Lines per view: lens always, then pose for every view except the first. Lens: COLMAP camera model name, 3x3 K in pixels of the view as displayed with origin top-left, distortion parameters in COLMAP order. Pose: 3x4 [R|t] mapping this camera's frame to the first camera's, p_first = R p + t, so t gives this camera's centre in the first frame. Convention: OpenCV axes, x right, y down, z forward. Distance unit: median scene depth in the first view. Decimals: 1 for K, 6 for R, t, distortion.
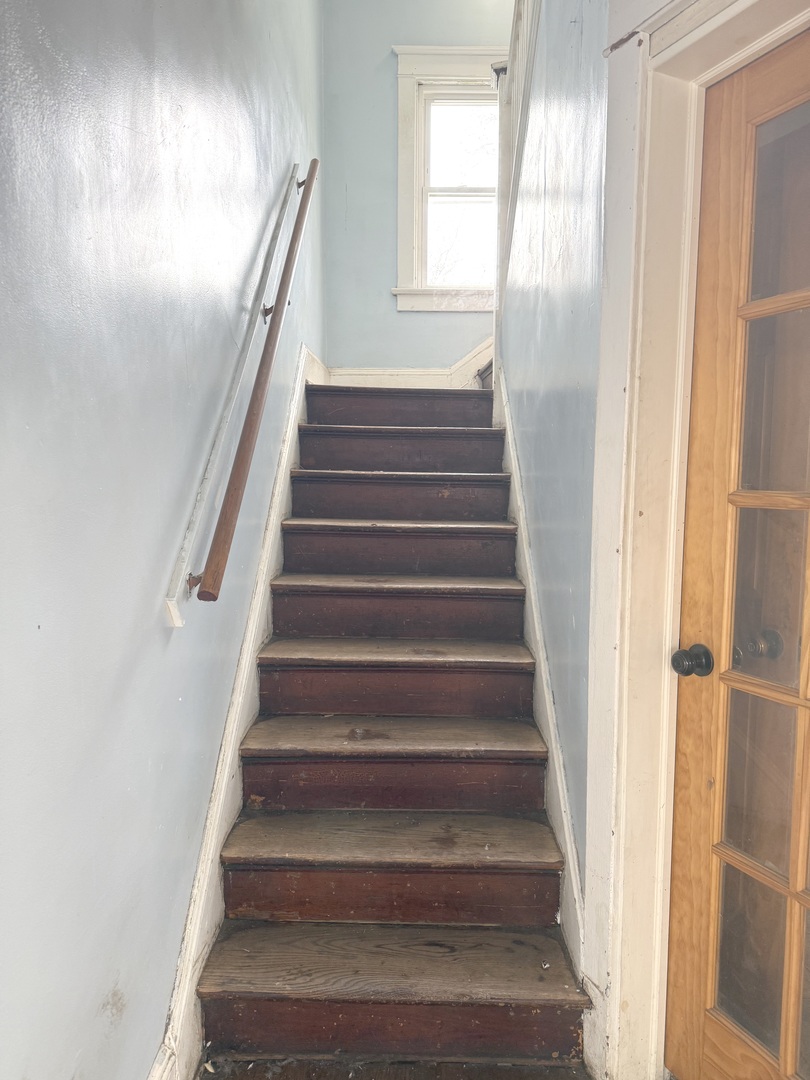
lens RADIAL K [[756.3, 0, 405.0], [0, 756.3, 540.0], [0, 0, 1]] dist [0.099394, -0.134158]
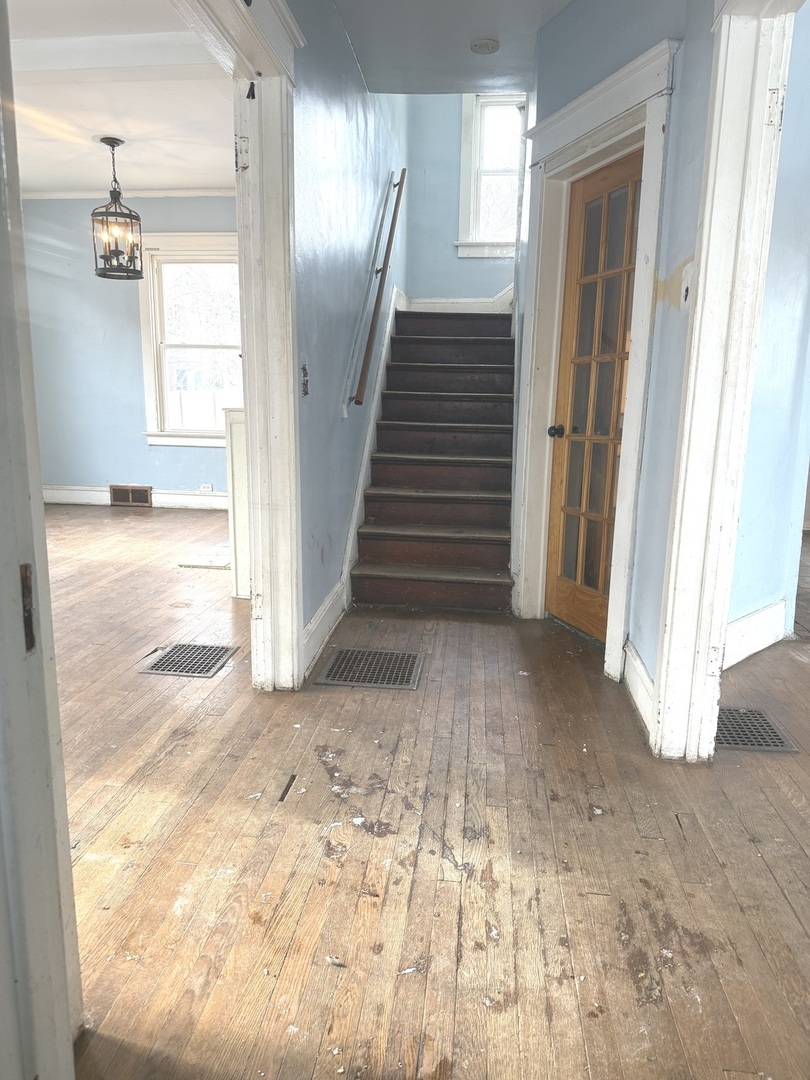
lens RADIAL K [[755.6, 0, 405.0], [0, 755.6, 540.0], [0, 0, 1]] dist [0.096175, -0.001752]
pose [[0.994717, 0.031759, -0.097623, 0.091658], [-0.022175, 0.994965, 0.097739, 0.176241], [0.100235, -0.095058, 0.990412, -0.939070]]
